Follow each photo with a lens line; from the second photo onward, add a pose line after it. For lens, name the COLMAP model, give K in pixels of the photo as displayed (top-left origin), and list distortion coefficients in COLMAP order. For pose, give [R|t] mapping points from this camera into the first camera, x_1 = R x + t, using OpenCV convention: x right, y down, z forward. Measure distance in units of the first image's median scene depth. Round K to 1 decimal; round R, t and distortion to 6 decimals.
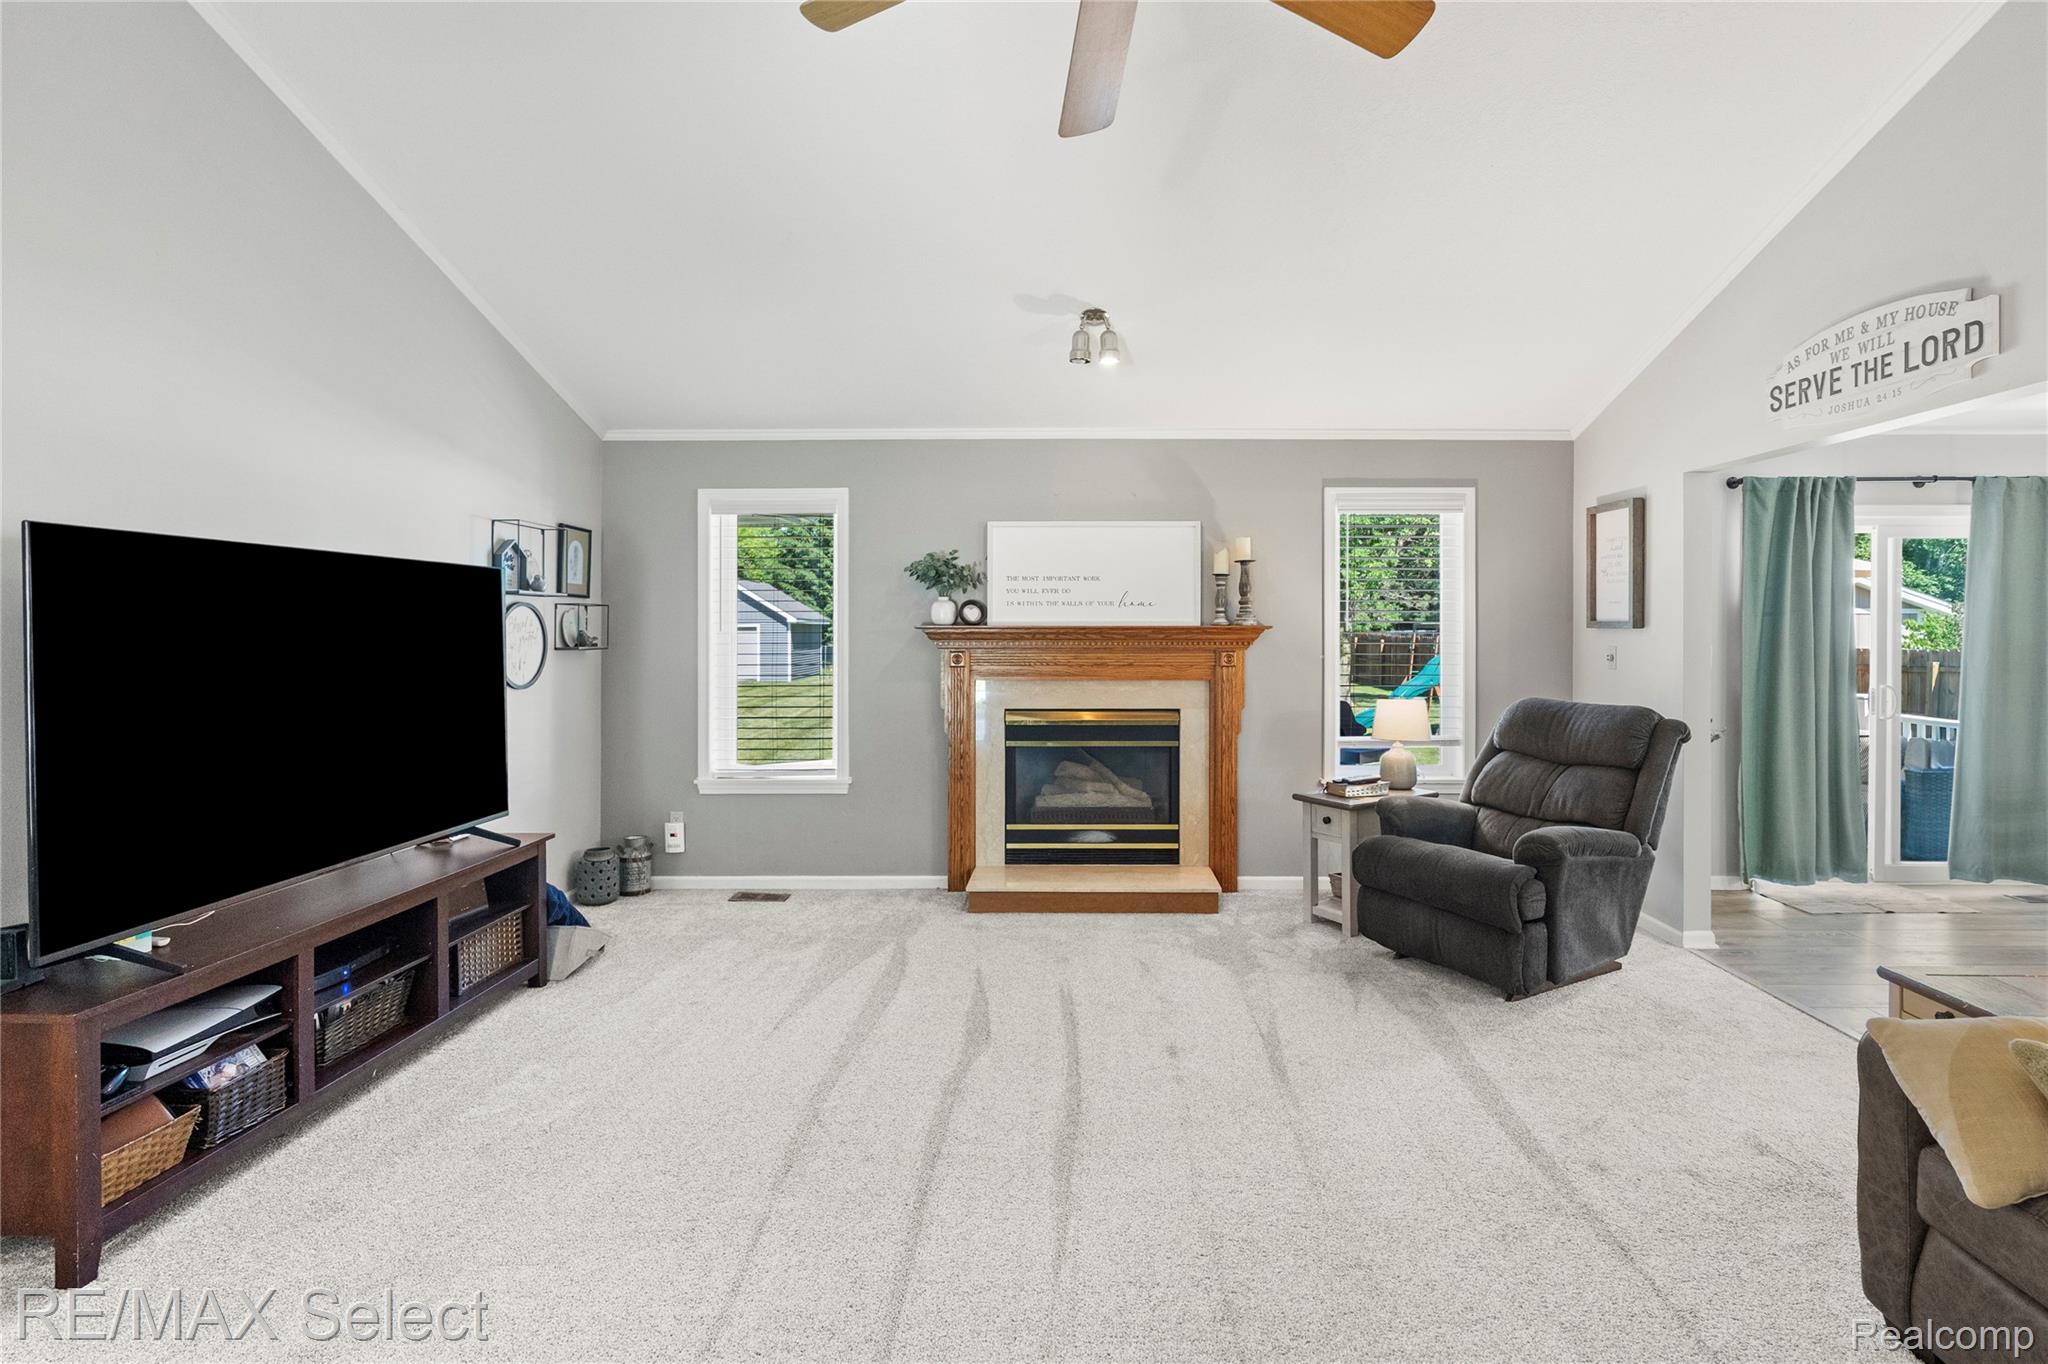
lens RADIAL K [[959.3, 0, 1067.0], [0, 959.3, 626.5], [0, 0, 1]] dist [-0.002280, 0.000546]
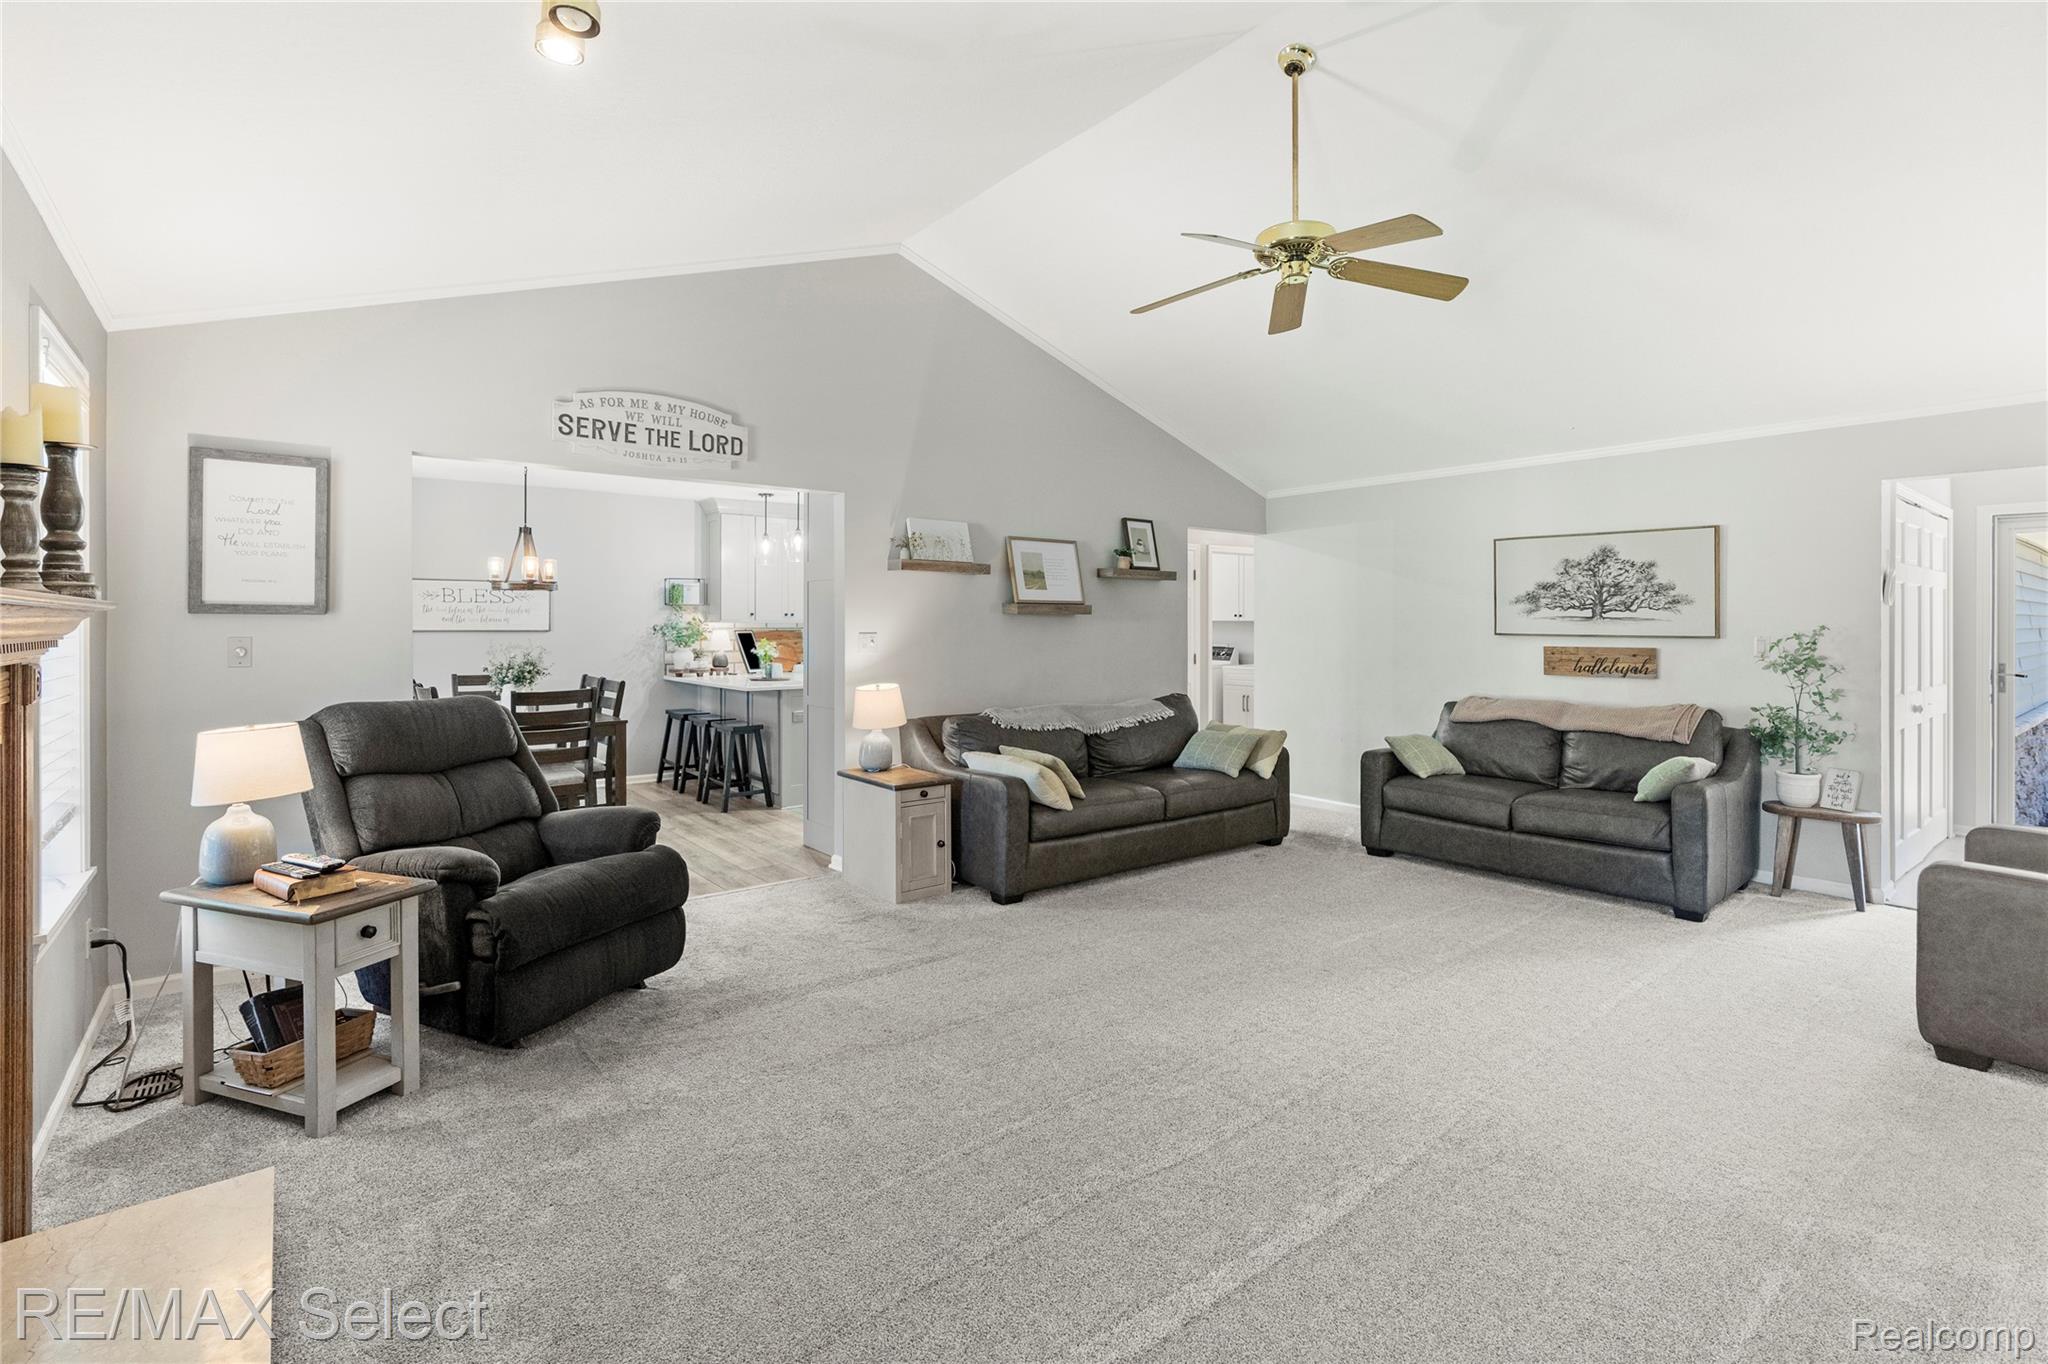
lens RADIAL K [[953.0, 0, 1032.8], [0, 953.0, 629.0], [0, 0, 1]] dist [-0.003314, -0.000042]
pose [[-0.630369, -0.005497, 0.776276, -0.411520], [-0.002152, 0.999983, 0.005334, 0.007970], [-0.776293, 0.001692, -0.630370, 0.961505]]
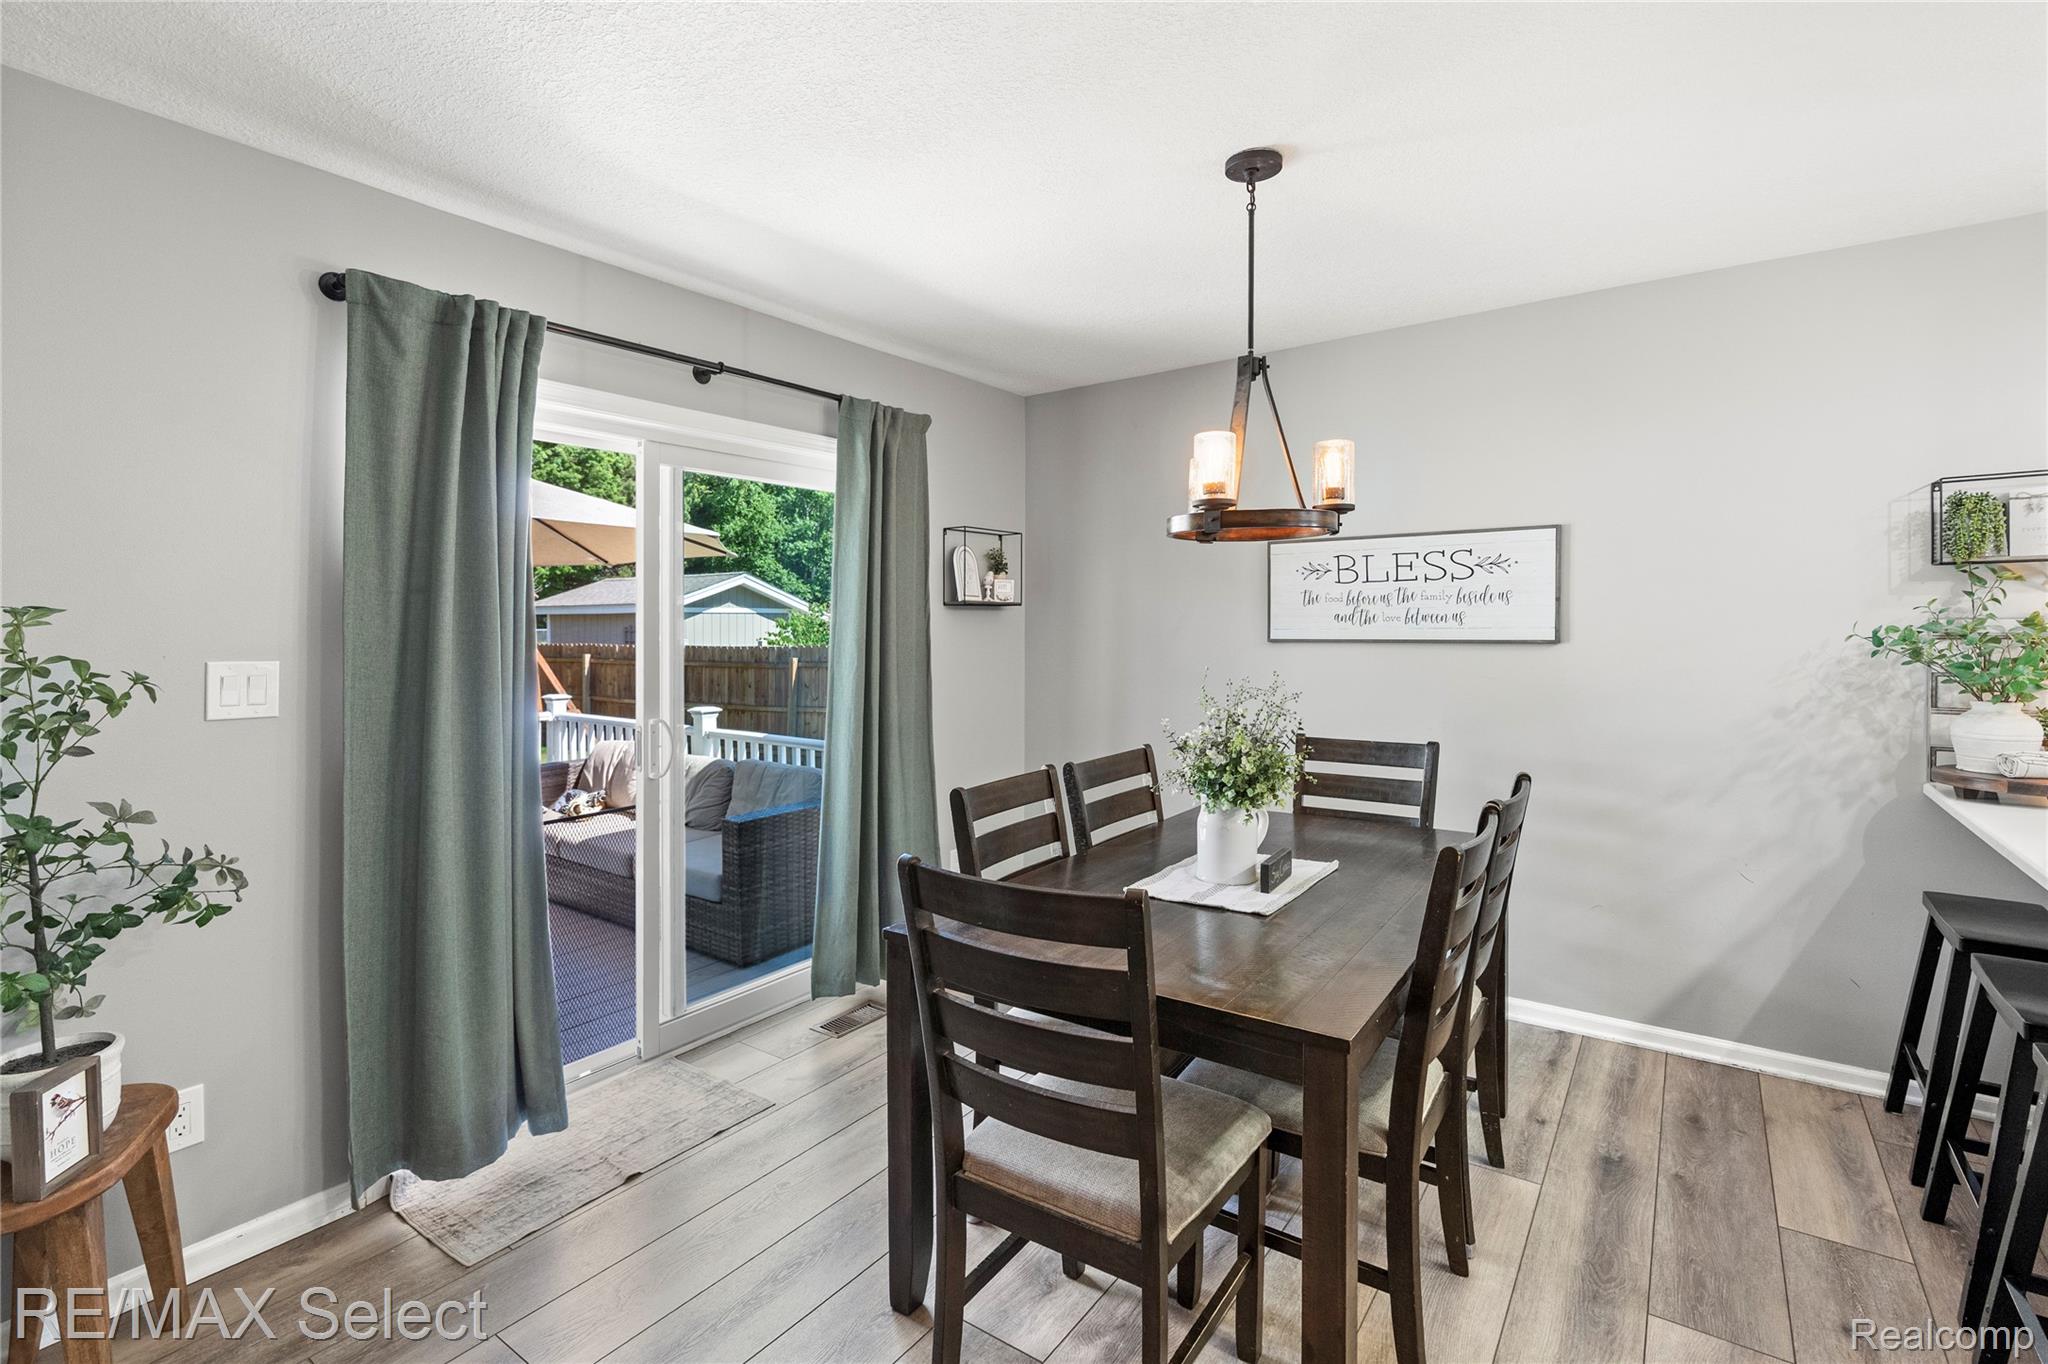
lens RADIAL K [[933.1, 0, 1022.6], [0, 933.1, 630.5], [0, 0, 1]] dist [-0.005744, -0.000167]
pose [[0.578719, -0.008429, 0.815484, 0.557110], [0.006593, 0.999962, 0.005657, 0.007097], [-0.815501, 0.002103, 0.578752, 0.525500]]
